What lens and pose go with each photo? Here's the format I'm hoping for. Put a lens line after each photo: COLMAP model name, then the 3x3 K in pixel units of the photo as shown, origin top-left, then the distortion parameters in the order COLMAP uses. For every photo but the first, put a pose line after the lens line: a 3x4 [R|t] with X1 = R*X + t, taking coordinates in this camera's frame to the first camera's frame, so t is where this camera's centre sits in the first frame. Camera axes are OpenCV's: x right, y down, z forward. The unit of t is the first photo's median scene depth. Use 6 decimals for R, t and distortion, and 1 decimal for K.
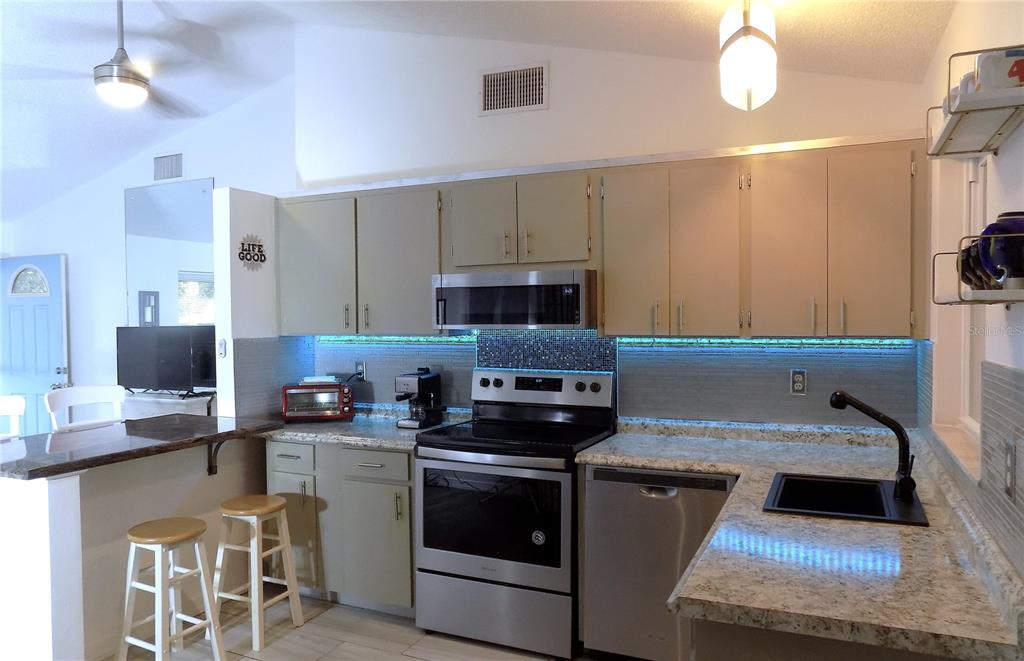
lens RADIAL K [[727.5, 0, 511.6], [0, 727.5, 336.1], [0, 0, 1]] dist [-0.051041, 0.023303]
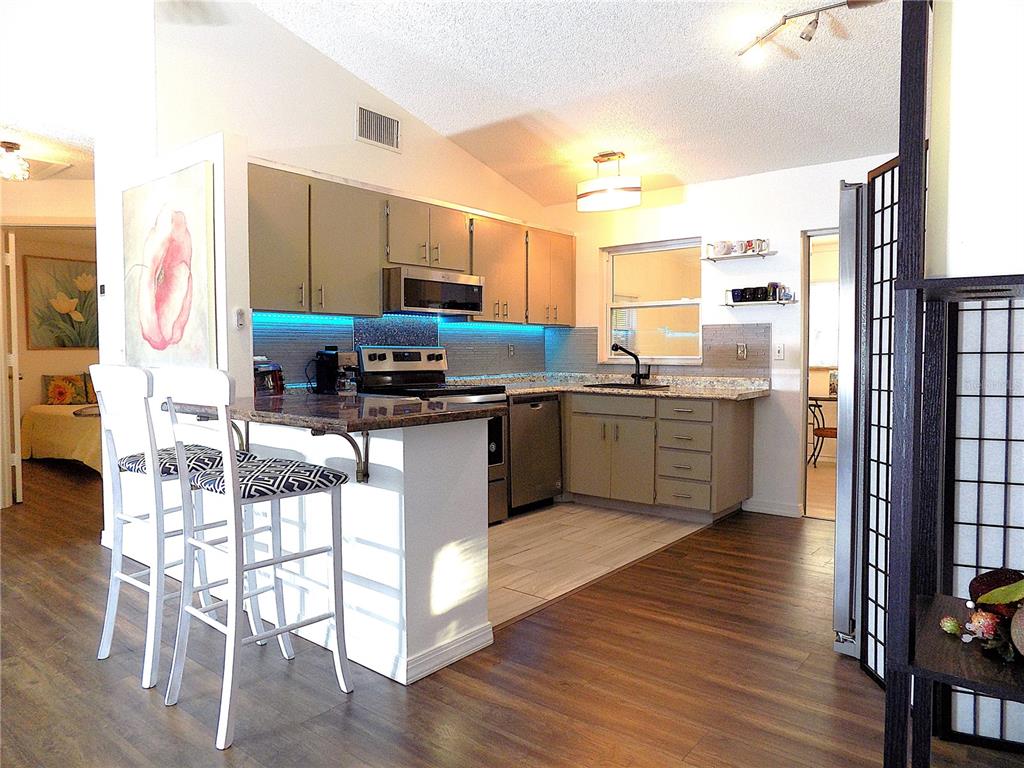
lens RADIAL K [[690.5, 0, 511.0], [0, 690.5, 382.3], [0, 0, 1]] dist [-0.036481, 0.000495]
pose [[0.259539, -0.031701, 0.965212, -1.137649], [0.033229, 0.999162, 0.023881, 0.088189], [-0.965161, 0.025875, 0.260375, 0.476926]]
